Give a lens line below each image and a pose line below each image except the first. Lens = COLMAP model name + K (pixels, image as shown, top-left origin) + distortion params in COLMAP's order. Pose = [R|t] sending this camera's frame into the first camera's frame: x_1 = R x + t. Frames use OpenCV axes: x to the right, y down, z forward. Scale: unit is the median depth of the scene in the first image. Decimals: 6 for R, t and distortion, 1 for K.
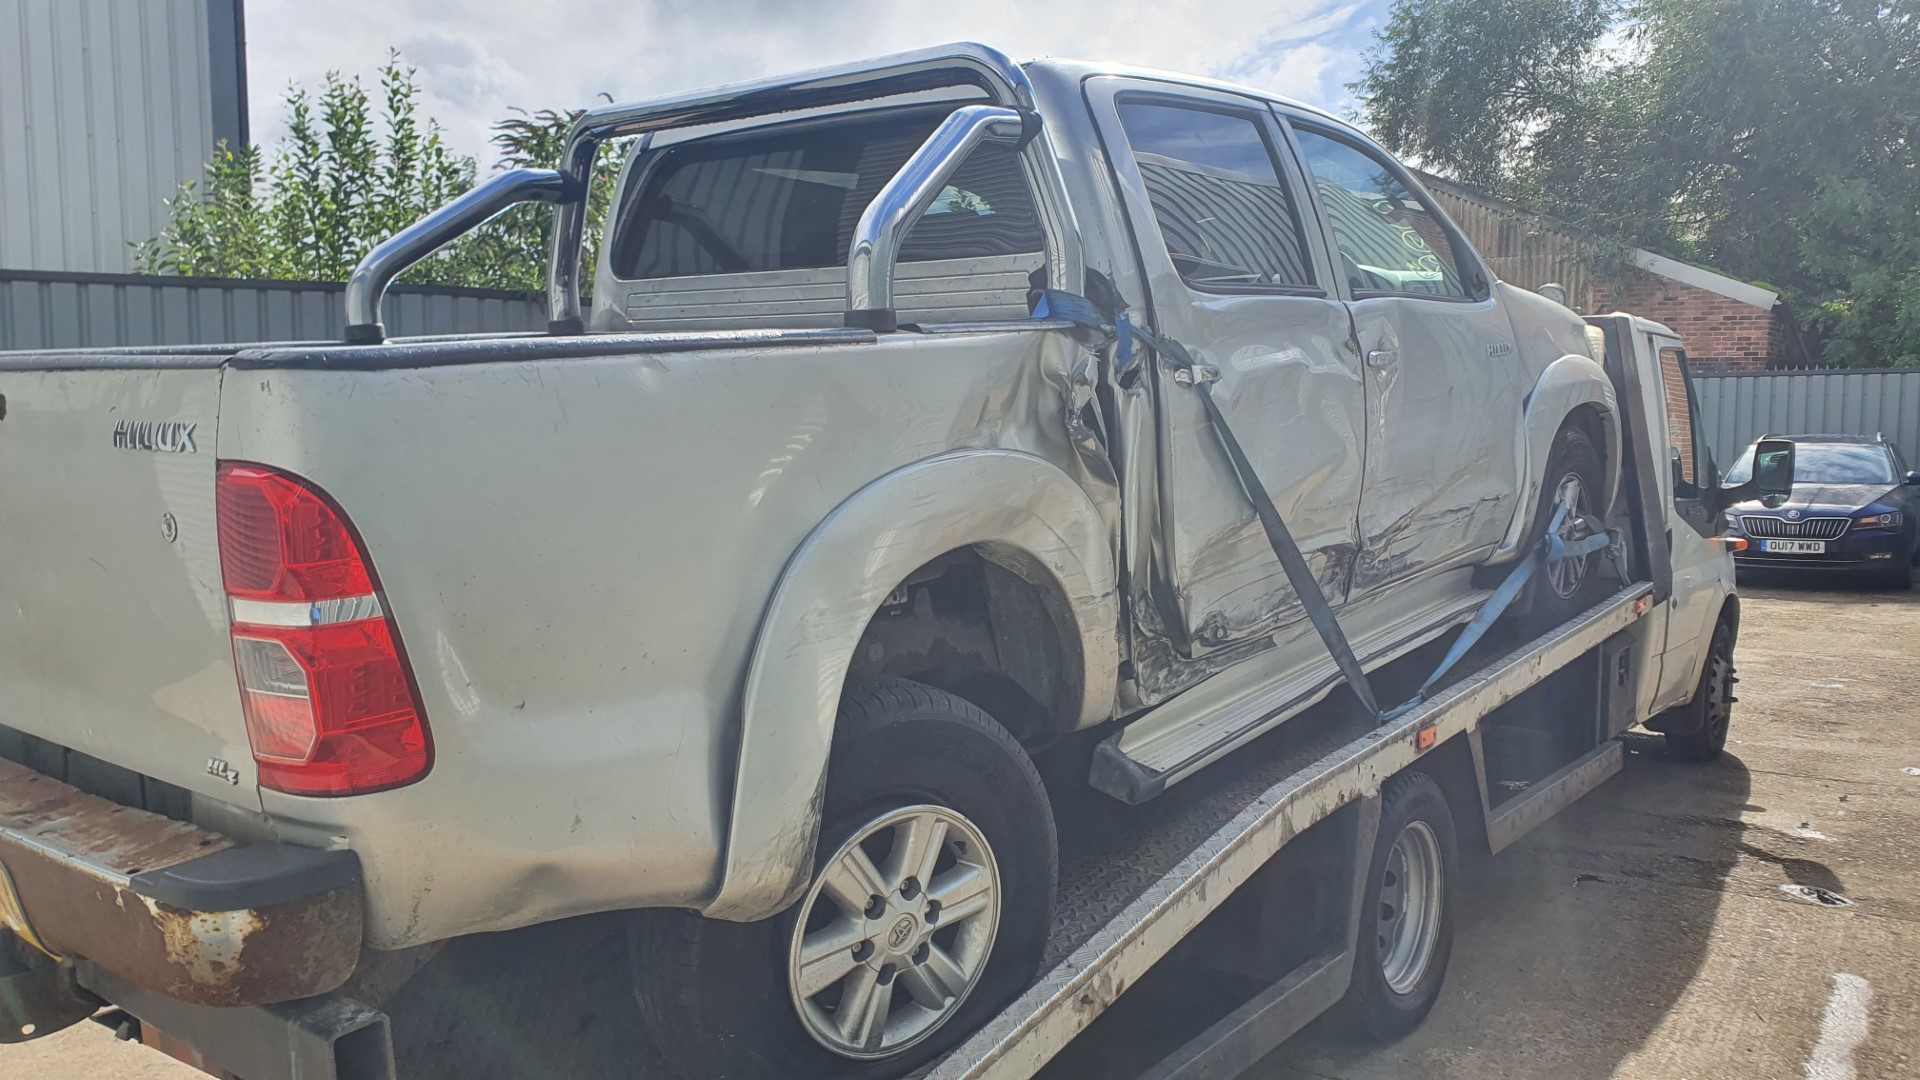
lens RADIAL K [[1465.6, 0, 960.0], [0, 1465.6, 540.0], [0, 0, 1]] dist [-0.002822, -0.003604]
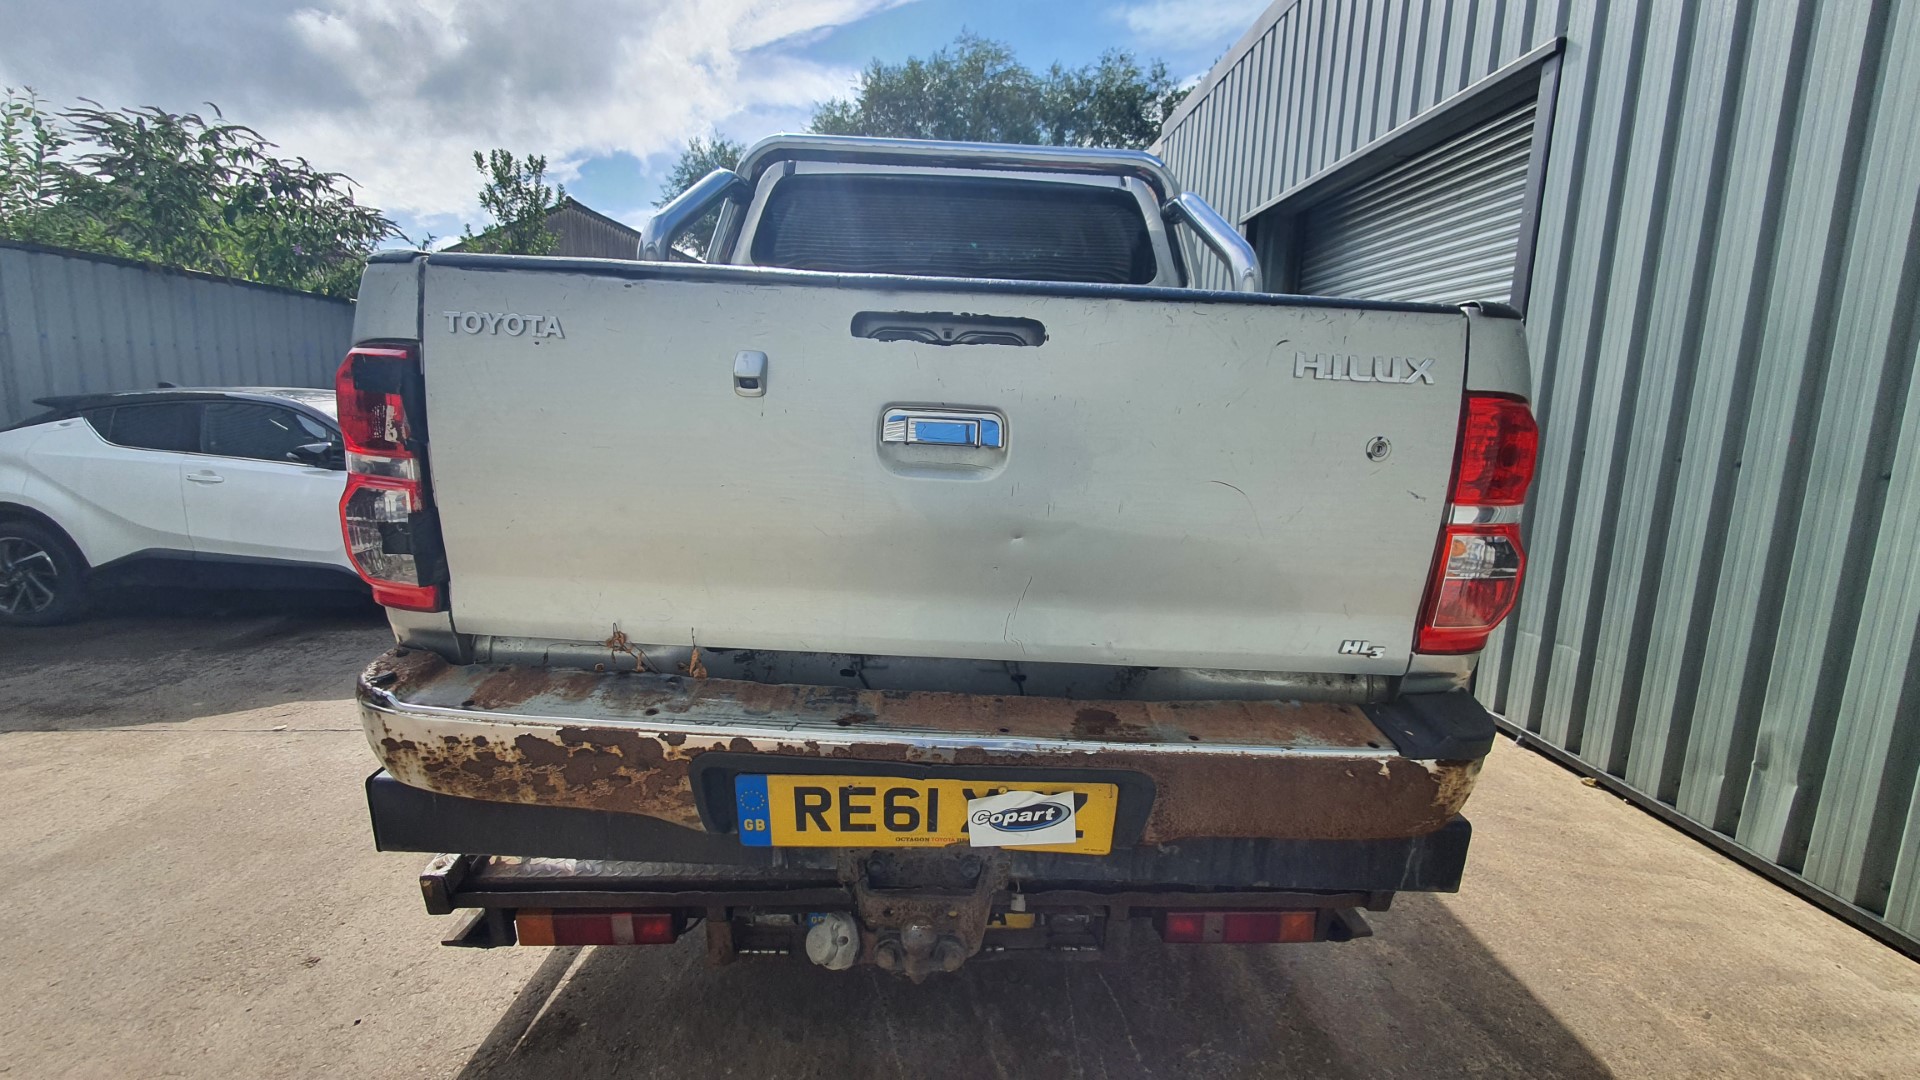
lens RADIAL K [[767.3, 0, 966.2], [0, 767.3, 524.3], [0, 0, 1]] dist [-0.001406, -0.000083]
pose [[0.789510, -0.069654, 0.609772, -0.707628], [0.019541, 0.995888, 0.088460, -0.006455], [-0.613426, -0.057925, 0.787625, 0.432812]]
